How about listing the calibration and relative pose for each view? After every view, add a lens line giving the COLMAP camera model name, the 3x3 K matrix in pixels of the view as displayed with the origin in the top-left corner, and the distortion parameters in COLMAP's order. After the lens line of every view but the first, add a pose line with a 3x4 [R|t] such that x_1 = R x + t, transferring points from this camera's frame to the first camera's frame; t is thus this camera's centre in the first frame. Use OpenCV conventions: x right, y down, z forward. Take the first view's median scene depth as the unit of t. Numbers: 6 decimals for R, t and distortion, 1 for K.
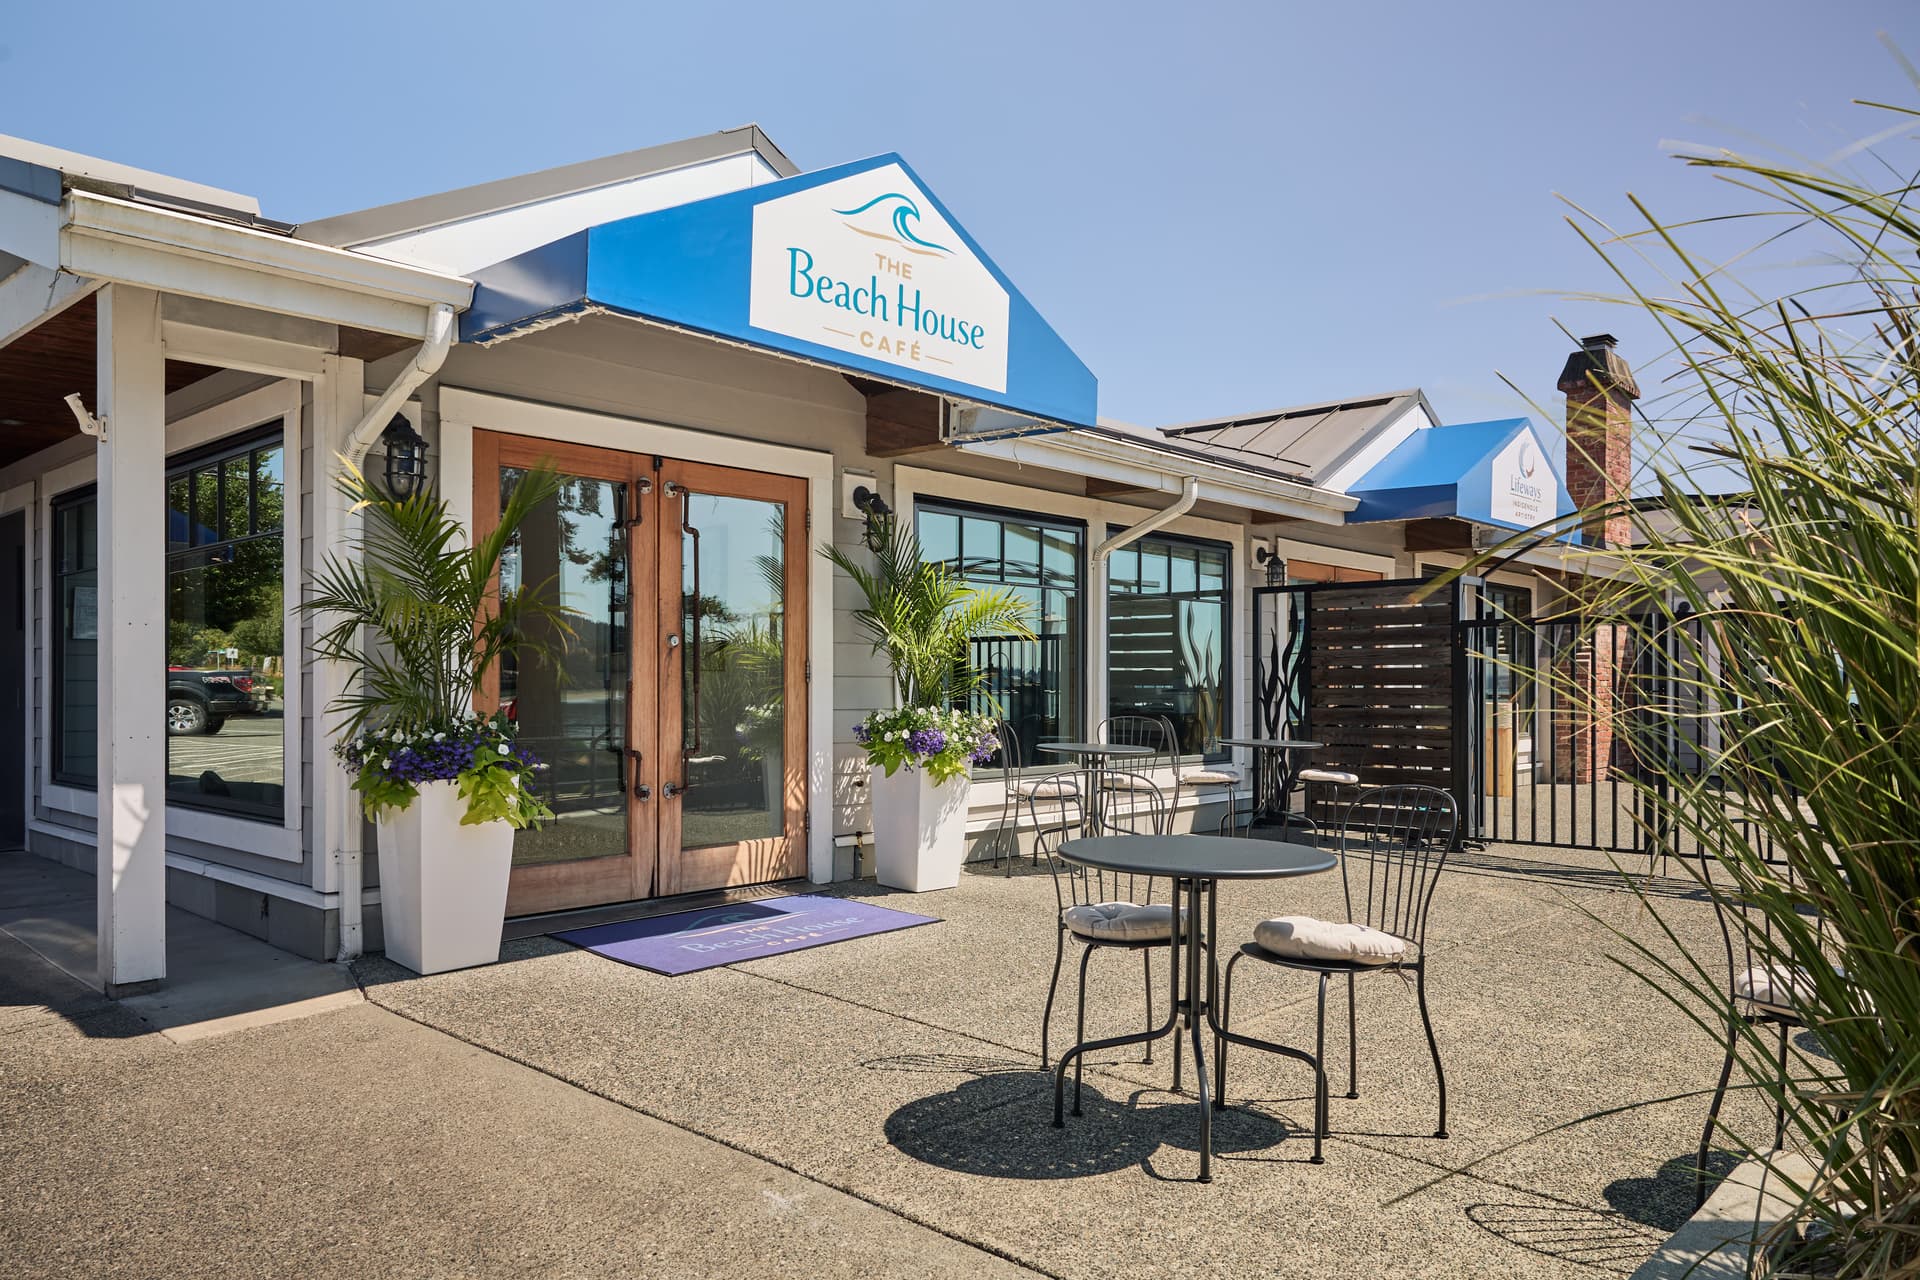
lens RADIAL K [[1300.7, 0, 960.0], [0, 1300.7, 640.0], [0, 0, 1]] dist [-0.022655, -0.002185]
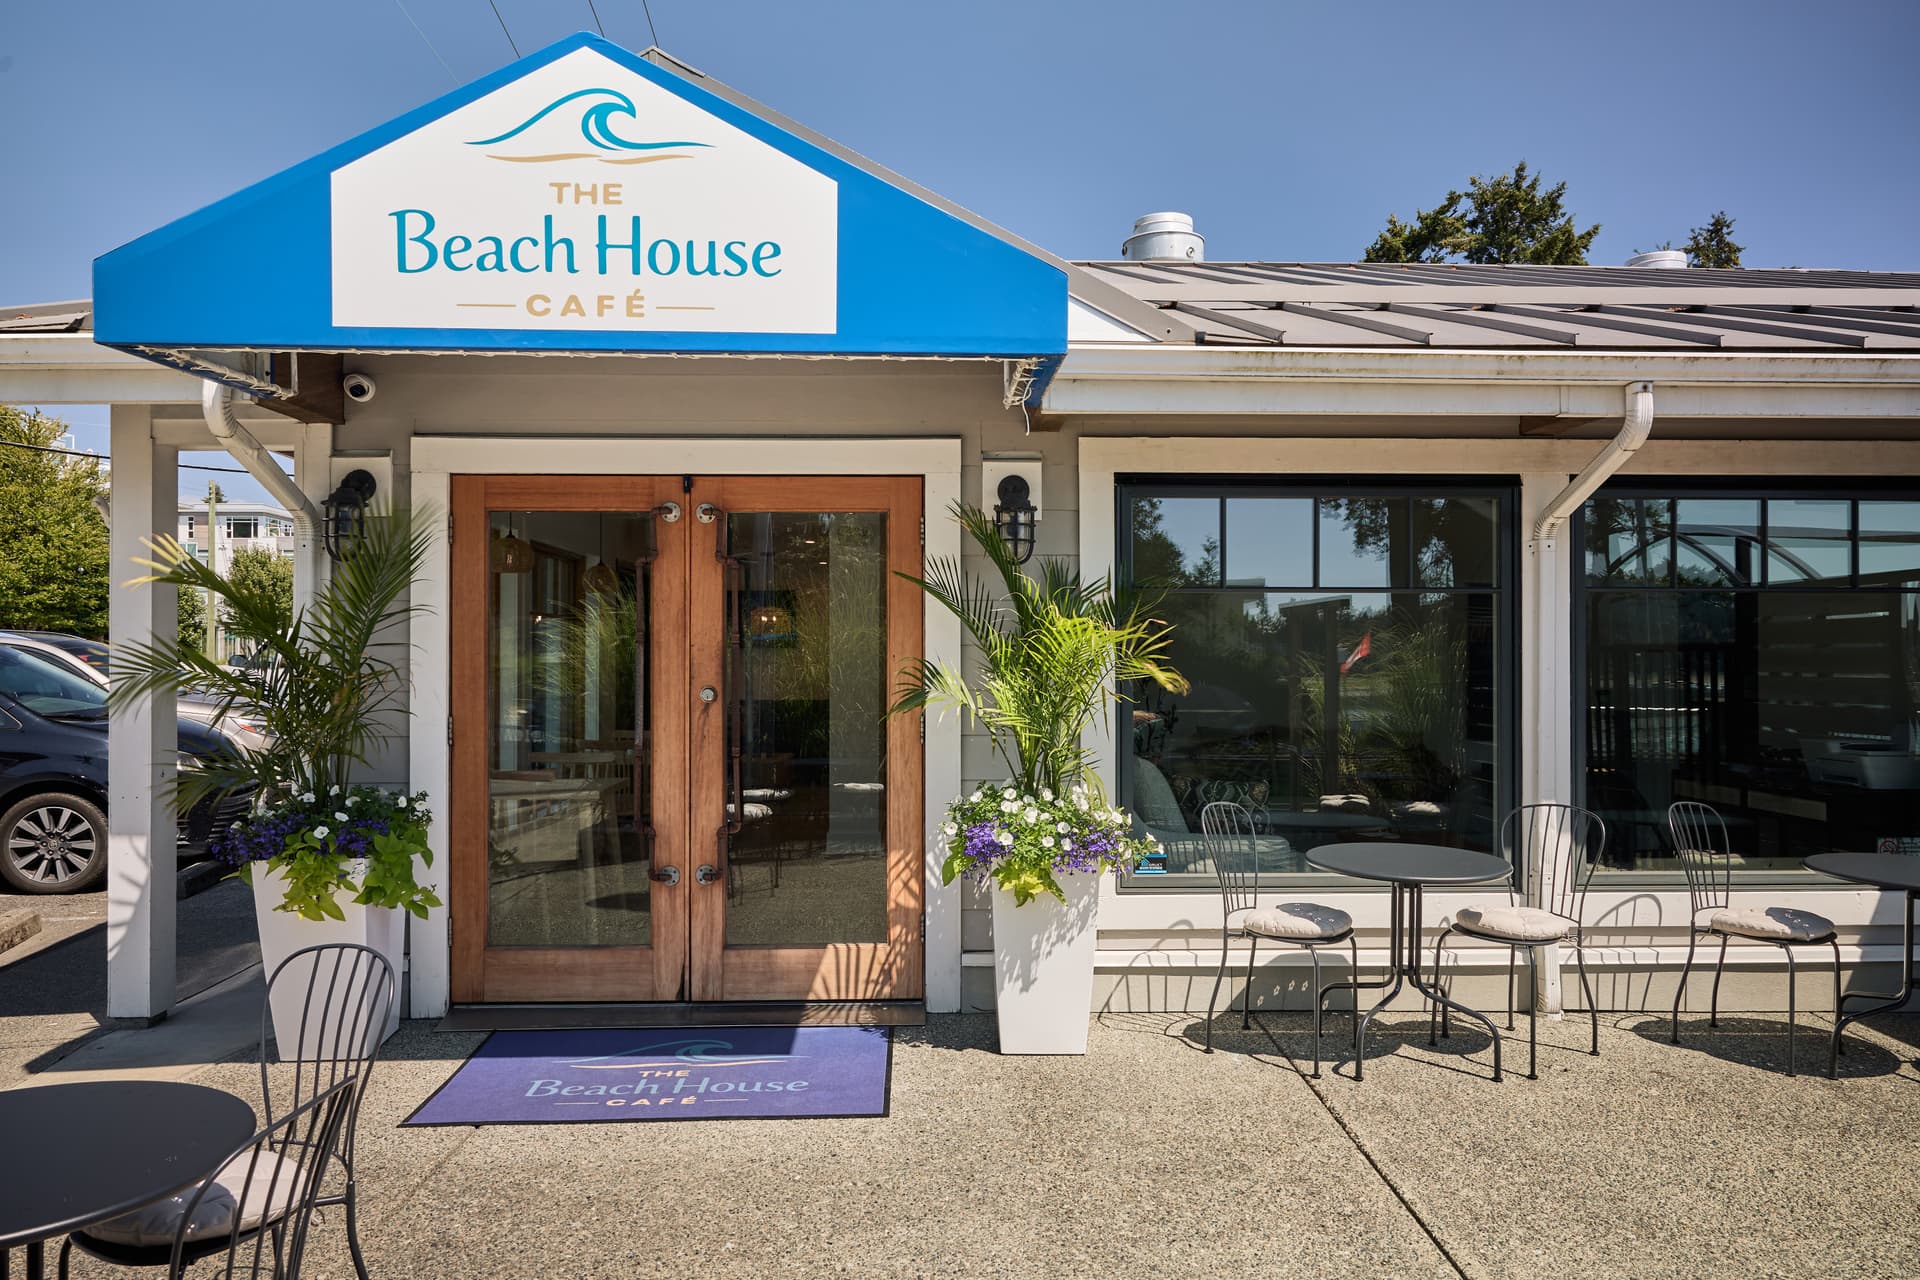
lens RADIAL K [[1340.3, 0, 960.0], [0, 1340.3, 640.0], [0, 0, 1]] dist [-0.006628, -0.001767]
pose [[0.697726, -0.017599, -0.716148, 0.533095], [0.024776, 0.999693, -0.000429, -0.031970], [0.715936, -0.017443, 0.697948, 0.545393]]
